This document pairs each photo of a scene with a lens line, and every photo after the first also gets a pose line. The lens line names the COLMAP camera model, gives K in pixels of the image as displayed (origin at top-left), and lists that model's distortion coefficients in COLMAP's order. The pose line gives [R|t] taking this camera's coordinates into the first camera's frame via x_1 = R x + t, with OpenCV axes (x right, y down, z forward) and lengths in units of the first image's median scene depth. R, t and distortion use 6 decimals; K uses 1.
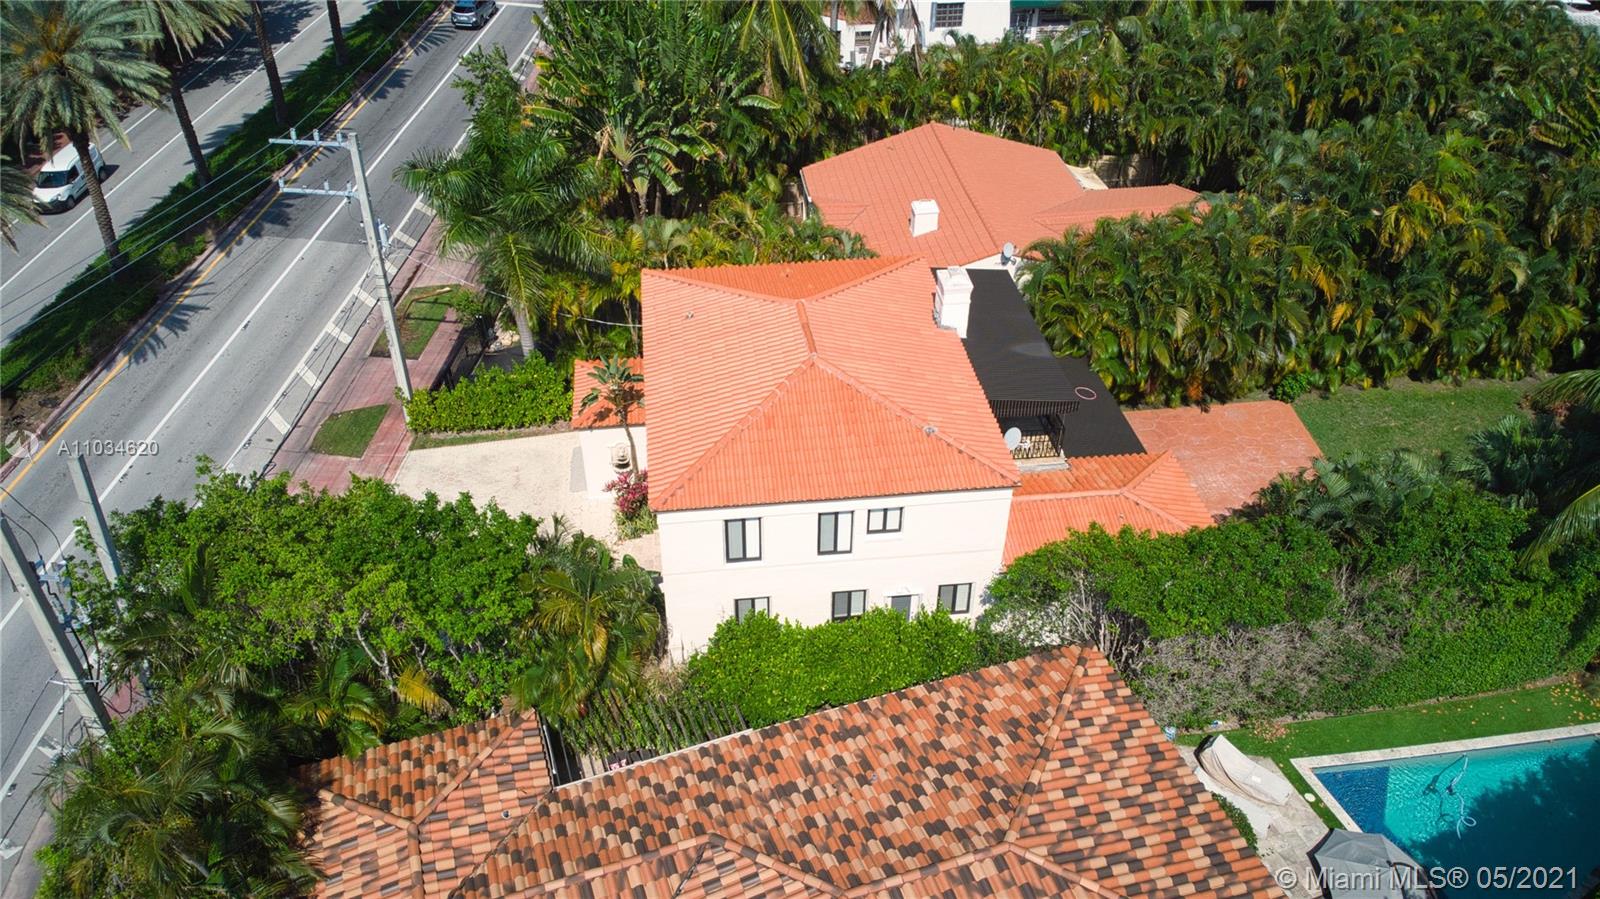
lens RADIAL K [[1163.9, 0, 788.5], [0, 1163.9, 456.1], [0, 0, 1]] dist [0.215608, -0.442690]
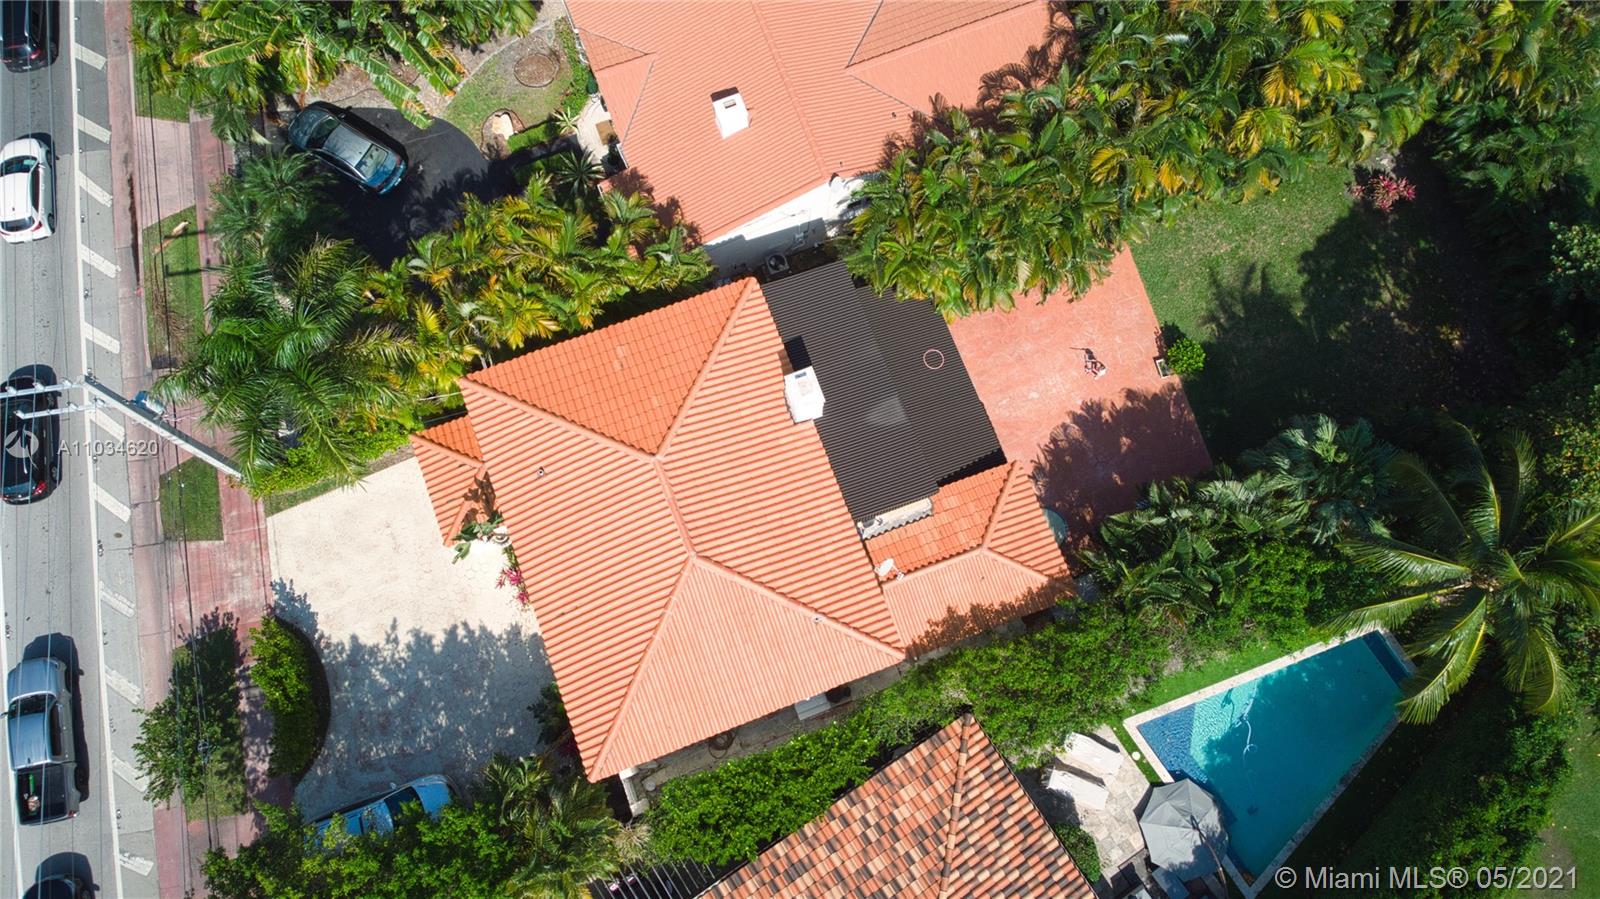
lens RADIAL K [[1163.9, 0, 788.5], [0, 1163.9, 456.1], [0, 0, 1]] dist [0.215608, -0.442690]
pose [[0.969027, -0.240247, 0.057164, 0.078772], [0.147663, 0.749221, 0.645650, -0.944276], [-0.197943, -0.617211, 0.761491, 0.310634]]
